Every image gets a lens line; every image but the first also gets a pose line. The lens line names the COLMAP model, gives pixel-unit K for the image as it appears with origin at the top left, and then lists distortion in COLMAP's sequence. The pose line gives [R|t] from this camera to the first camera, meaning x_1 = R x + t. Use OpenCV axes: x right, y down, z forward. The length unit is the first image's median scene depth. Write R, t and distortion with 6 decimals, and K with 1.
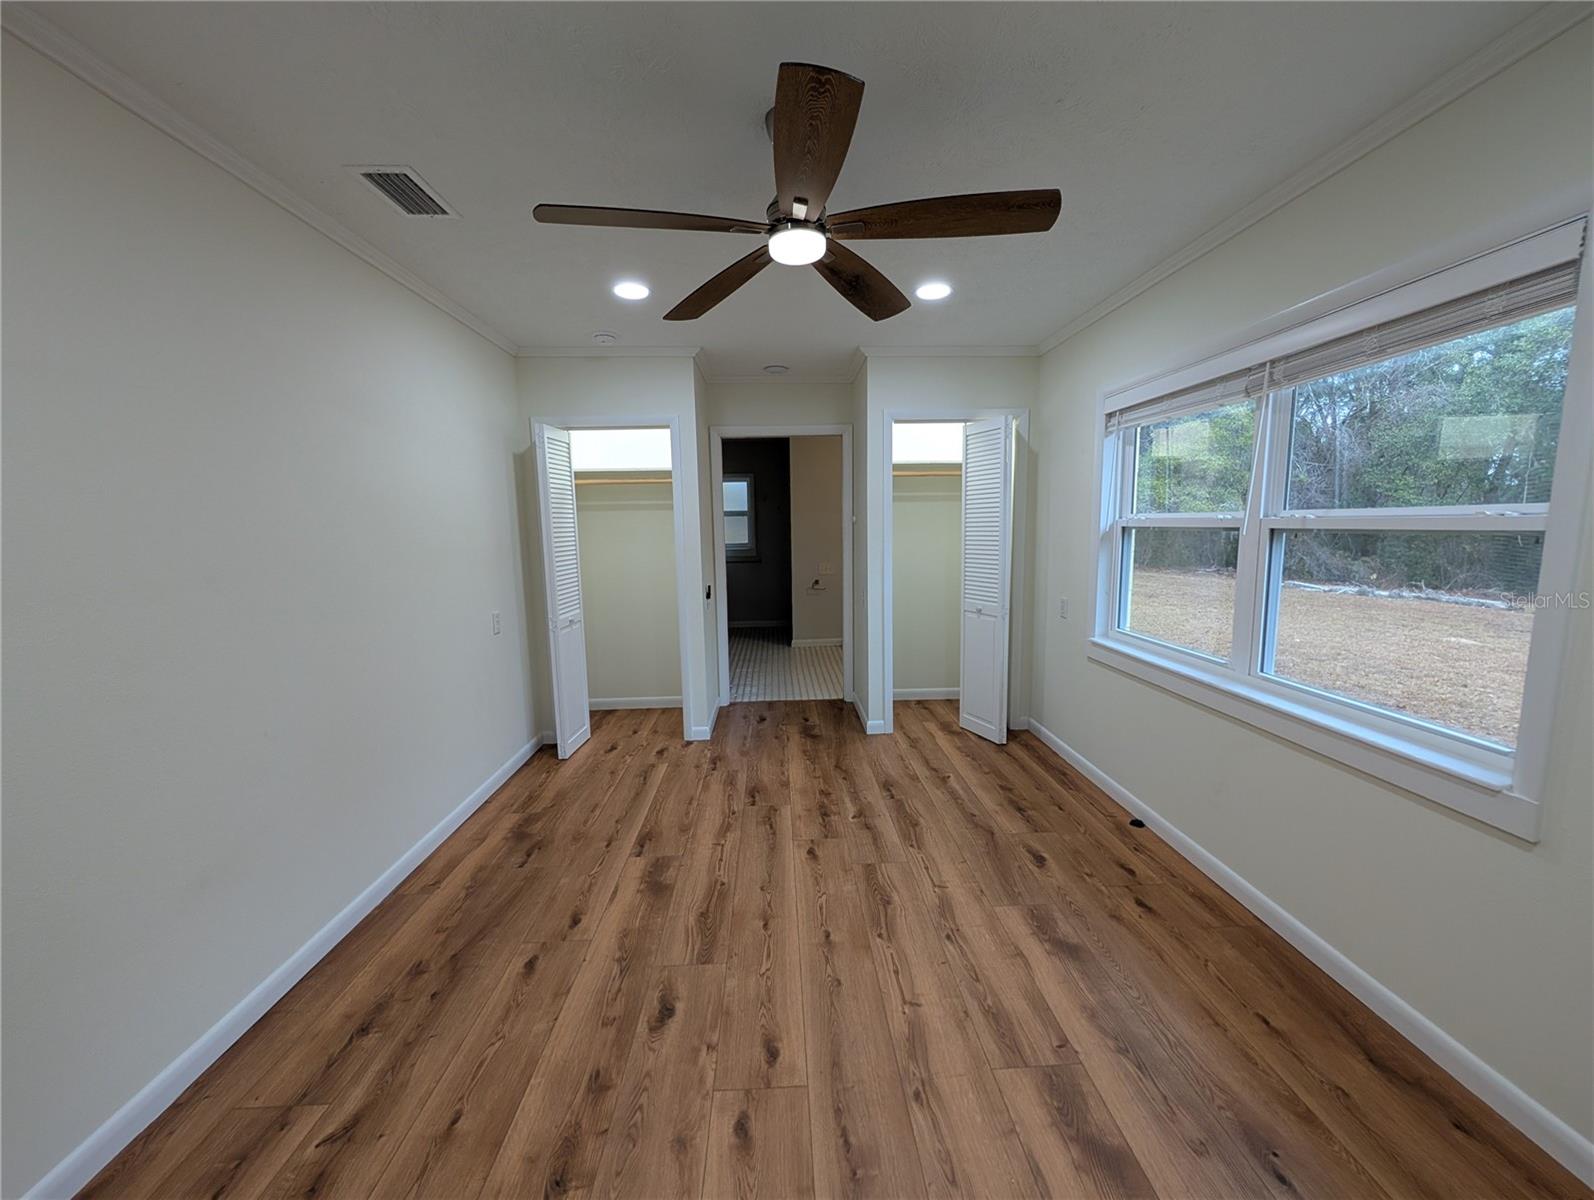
lens RADIAL K [[604.1, 0, 798.3], [0, 604.1, 599.5], [0, 0, 1]] dist [0.000479, 0.000135]
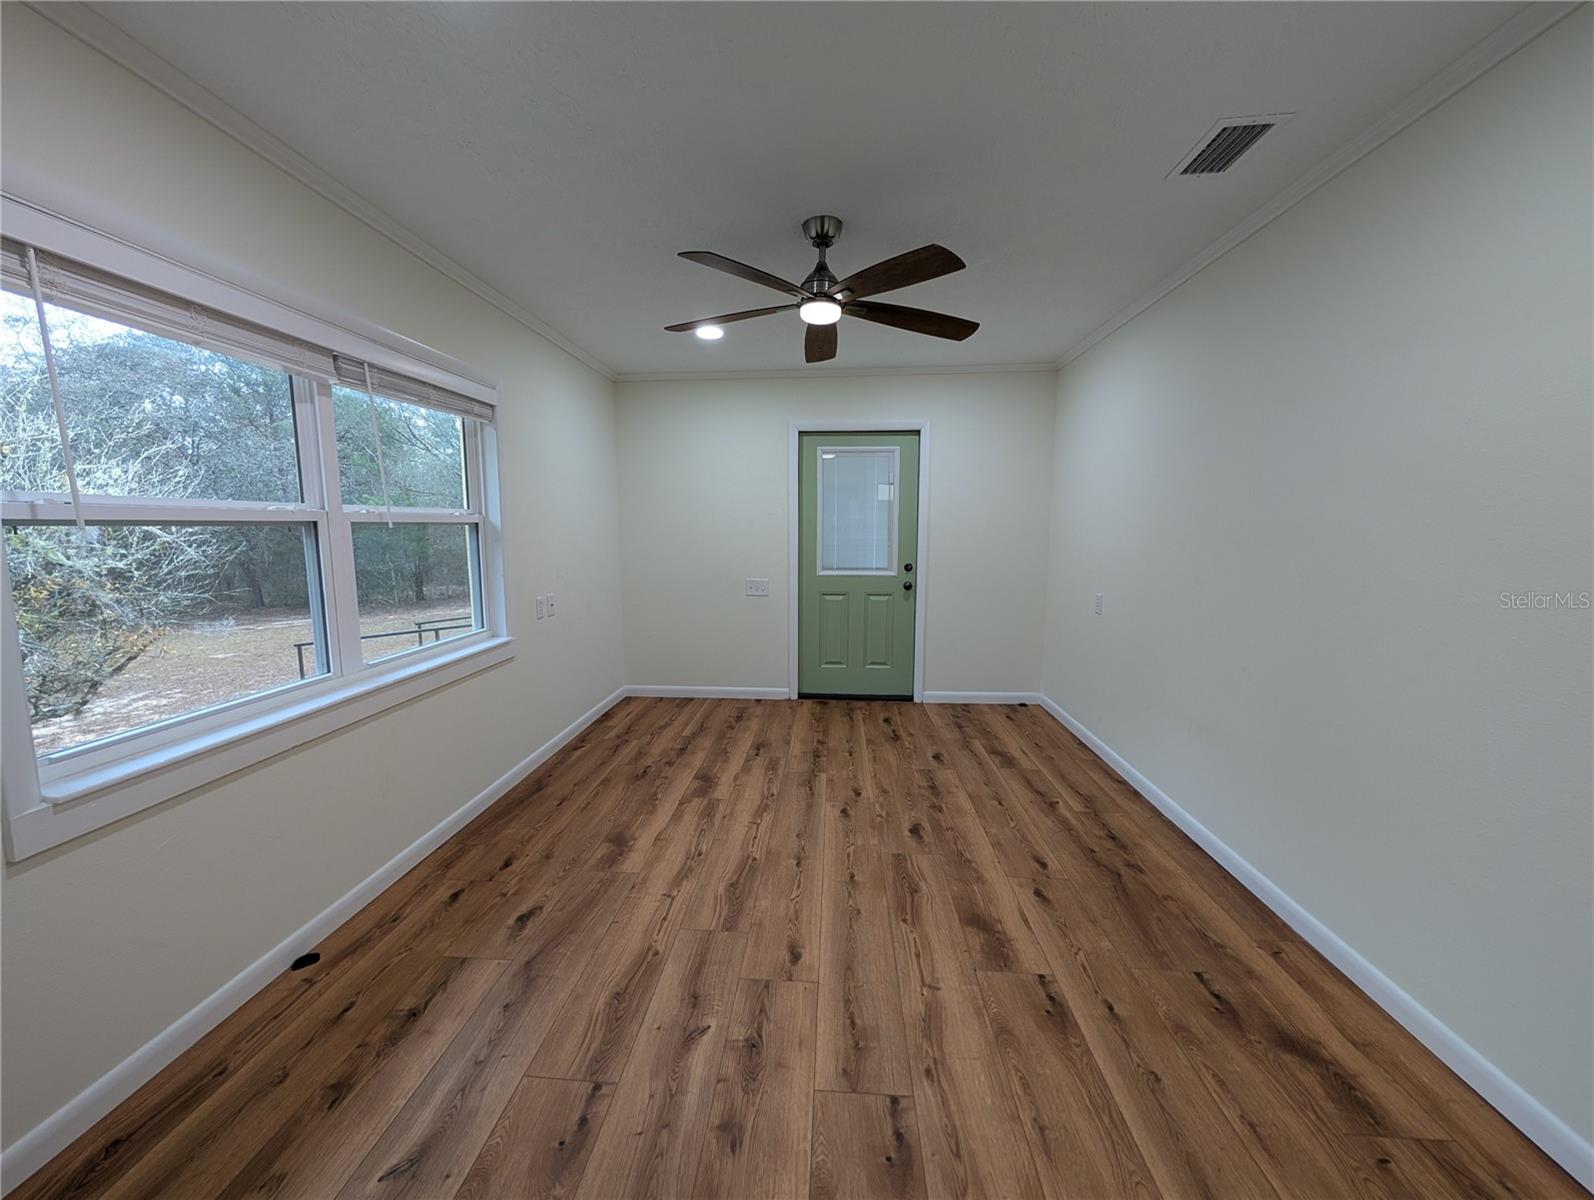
lens RADIAL K [[604.1, 0, 797.2], [0, 604.1, 600.2], [0, 0, 1]] dist [0.000479, 0.000135]
pose [[-0.994265, 0.004391, 0.106858, -0.070464], [0.030646, 0.968955, 0.245329, -0.206150], [-0.102463, 0.247197, -0.963532, 1.847503]]
